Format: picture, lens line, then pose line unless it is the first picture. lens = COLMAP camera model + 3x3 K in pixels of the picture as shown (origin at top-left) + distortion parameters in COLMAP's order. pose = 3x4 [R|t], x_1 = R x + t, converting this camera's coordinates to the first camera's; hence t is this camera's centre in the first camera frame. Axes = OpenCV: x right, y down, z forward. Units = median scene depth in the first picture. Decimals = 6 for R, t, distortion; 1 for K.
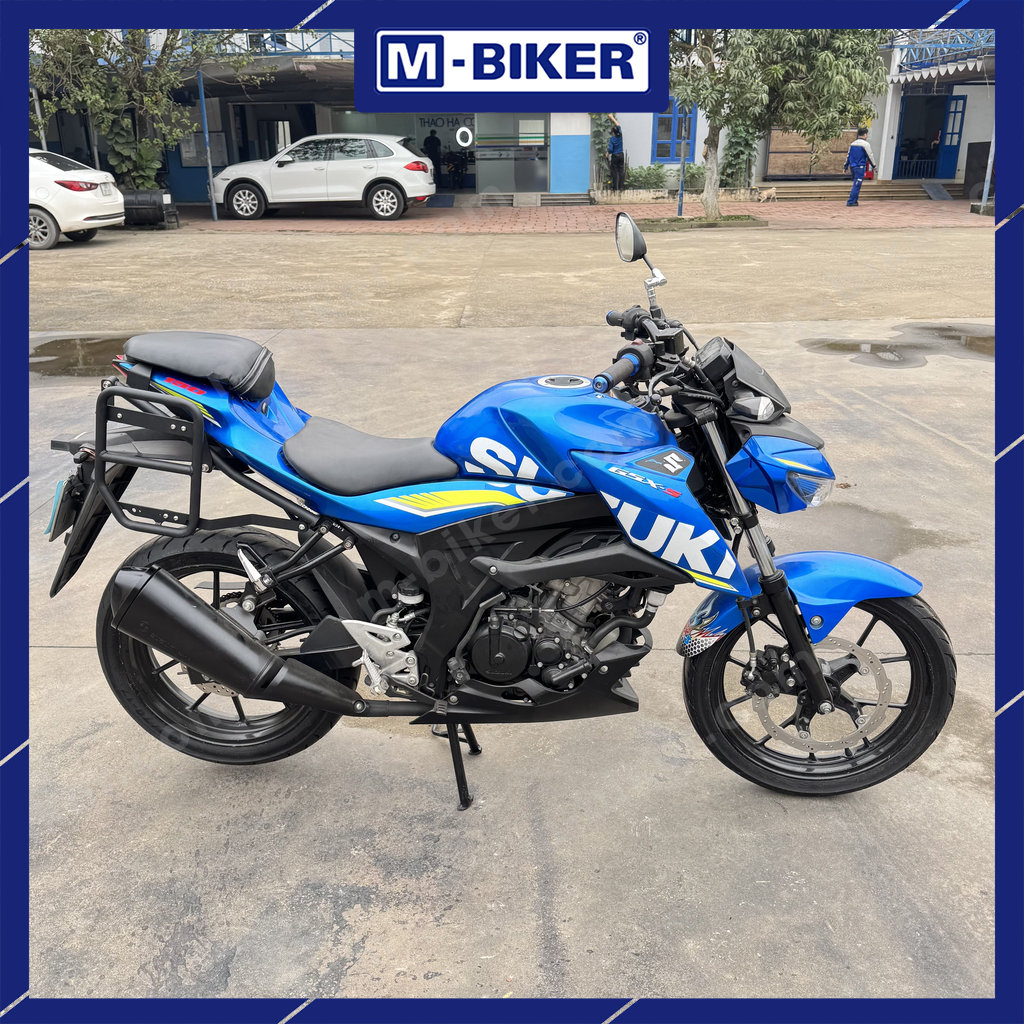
lens RADIAL K [[973.0, 0, 537.8], [0, 973.0, 508.1], [0, 0, 1]] dist [-0.008207, 0.000000]
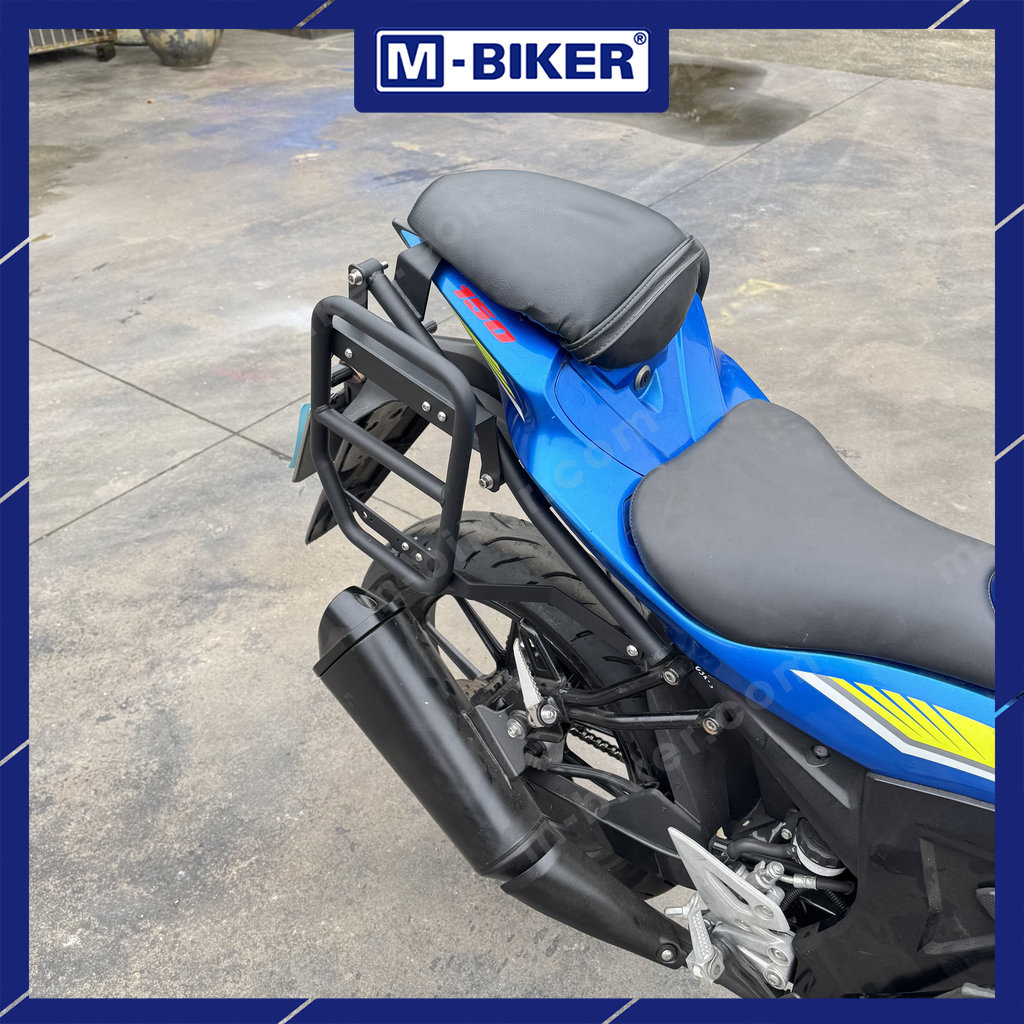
lens RADIAL K [[973.0, 0, 512.4], [0, 973.0, 512.3], [0, 0, 1]] dist [-0.008207, 0.000000]
pose [[0.813337, 0.345292, -0.468249, -0.081973], [-0.210702, 0.925020, 0.316137, -0.163610], [0.542299, -0.158465, 0.825106, 0.519786]]
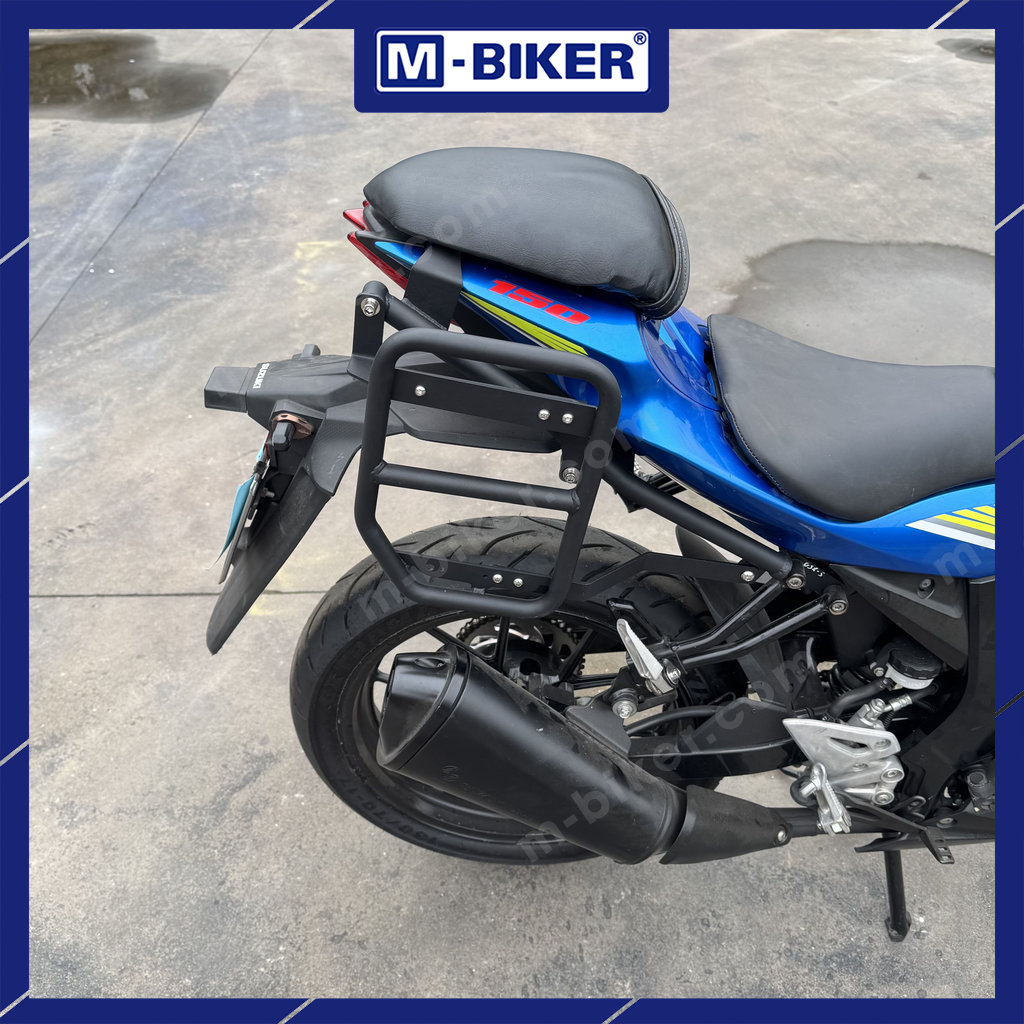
lens RADIAL K [[973.0, 0, 511.2], [0, 973.0, 506.6], [0, 0, 1]] dist [-0.008207, 0.000000]
pose [[0.999598, -0.016630, 0.022972, -0.334548], [0.009244, 0.956840, 0.290468, -0.142143], [-0.026811, -0.290138, 0.956609, 0.482355]]
